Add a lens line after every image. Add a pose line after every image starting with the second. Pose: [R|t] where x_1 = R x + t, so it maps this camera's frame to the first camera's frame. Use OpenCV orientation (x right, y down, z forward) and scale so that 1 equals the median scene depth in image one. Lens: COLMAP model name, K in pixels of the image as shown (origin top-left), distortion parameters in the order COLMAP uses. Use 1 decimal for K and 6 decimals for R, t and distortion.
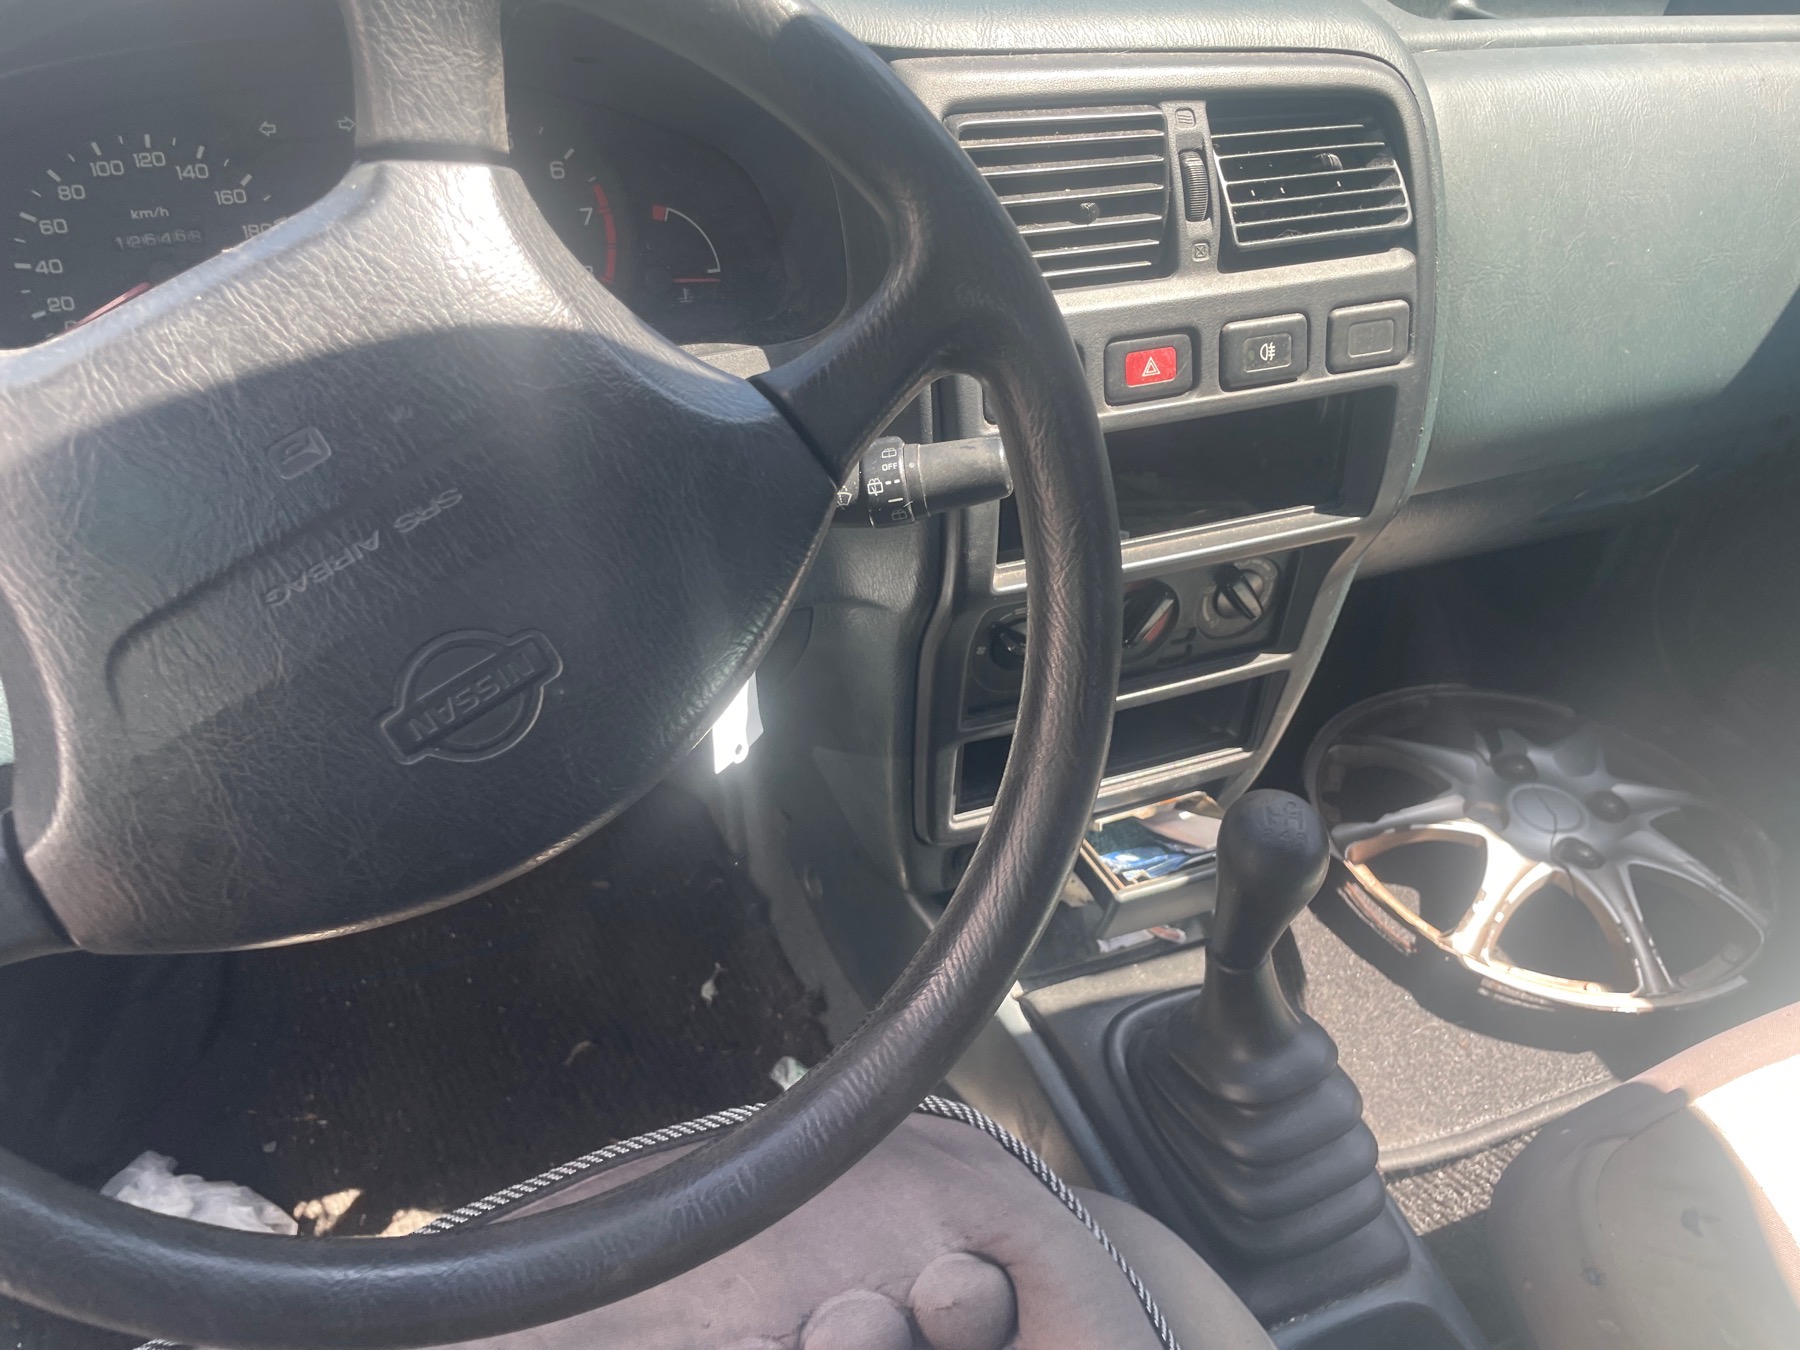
lens RADIAL K [[1390.0, 0, 906.9], [0, 1390.0, 677.2], [0, 0, 1]] dist [0.004764, -0.009623]
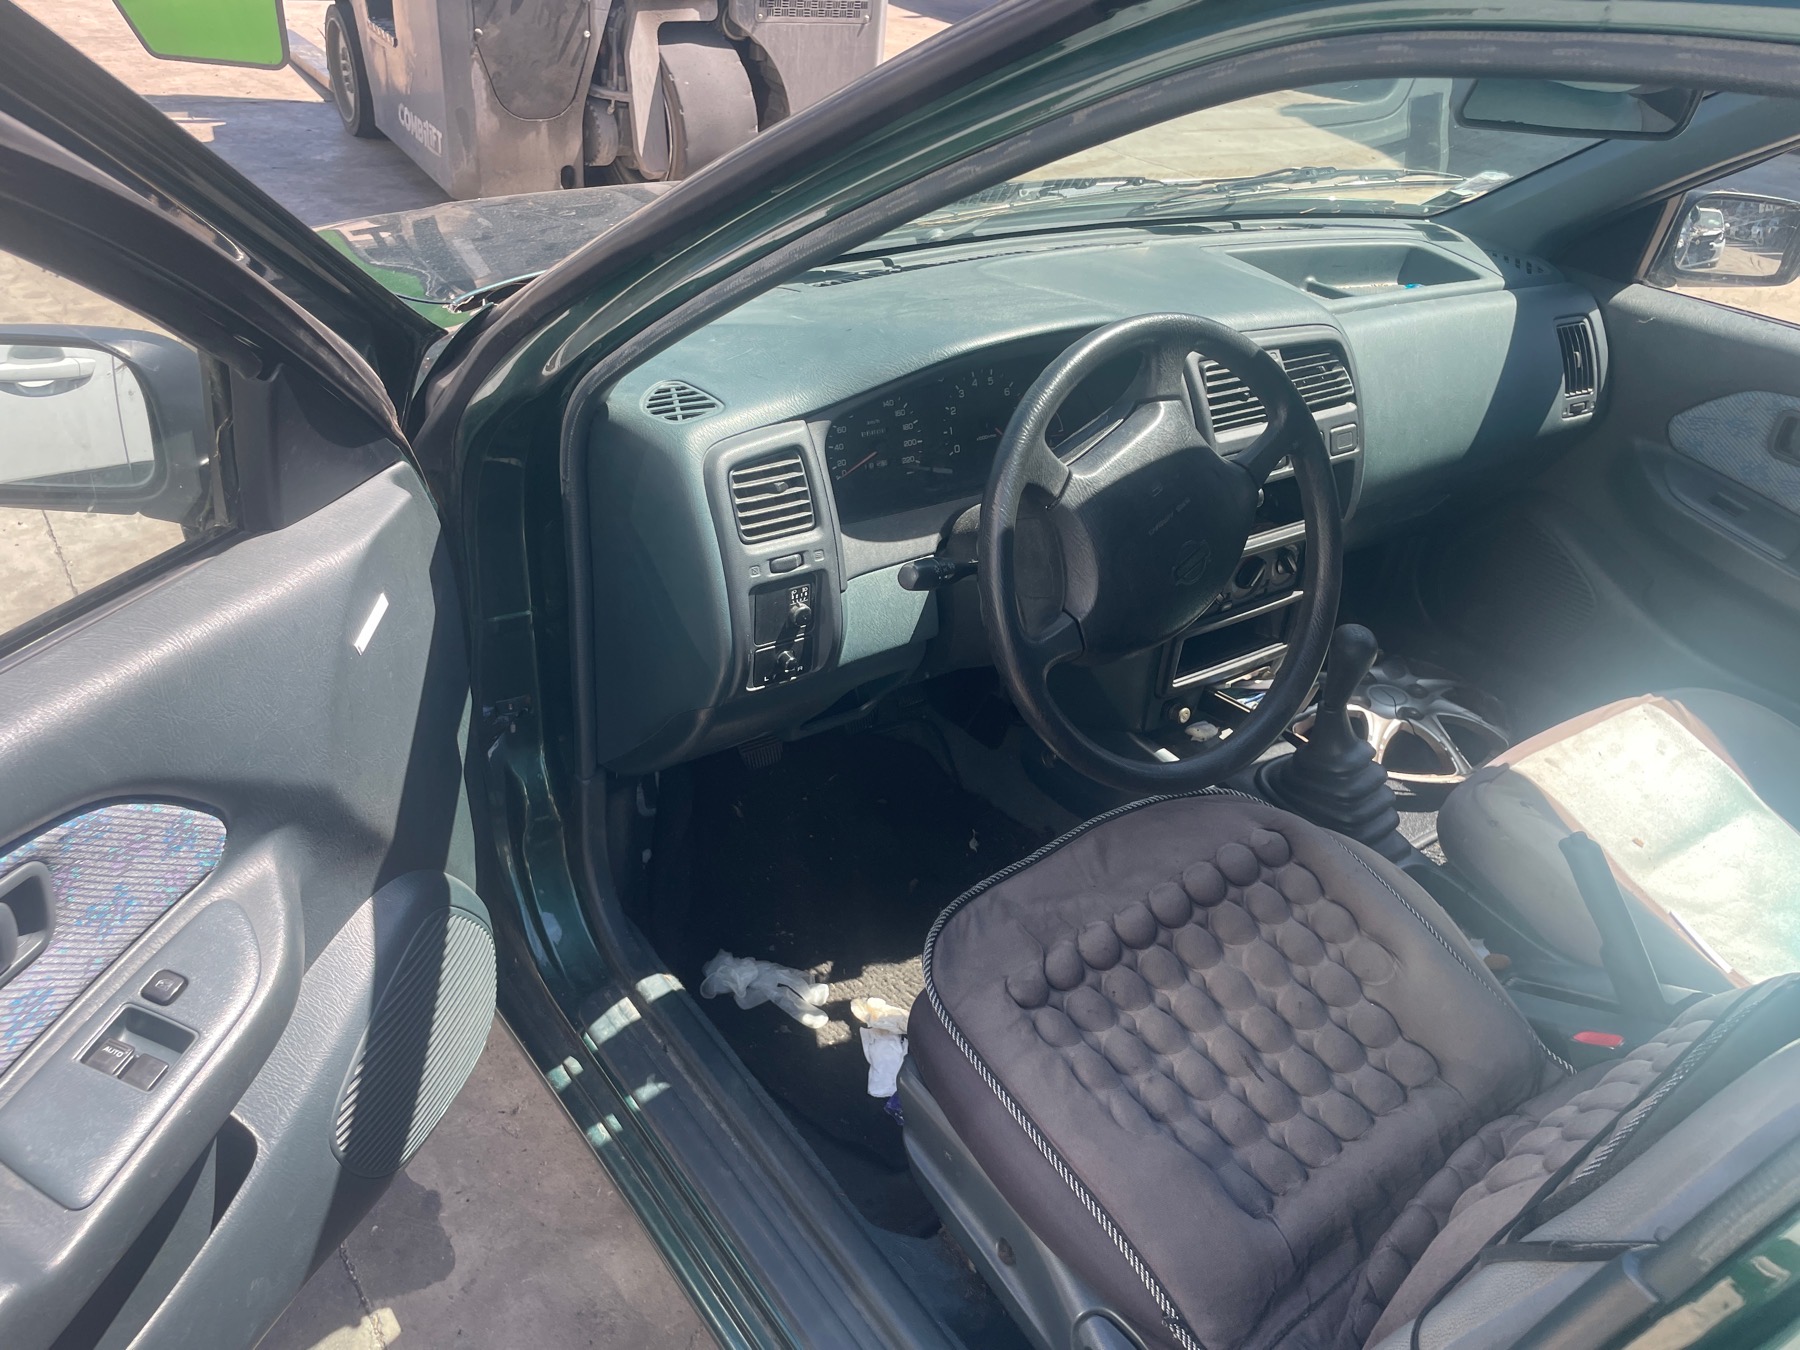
lens RADIAL K [[1390.0, 0, 894.1], [0, 1390.0, 674.9], [0, 0, 1]] dist [0.004764, -0.009623]
pose [[0.970260, -0.104089, 0.218544, -0.768381], [0.127141, 0.987404, -0.094178, 0.218822], [-0.205988, 0.119163, 0.971272, -0.865887]]
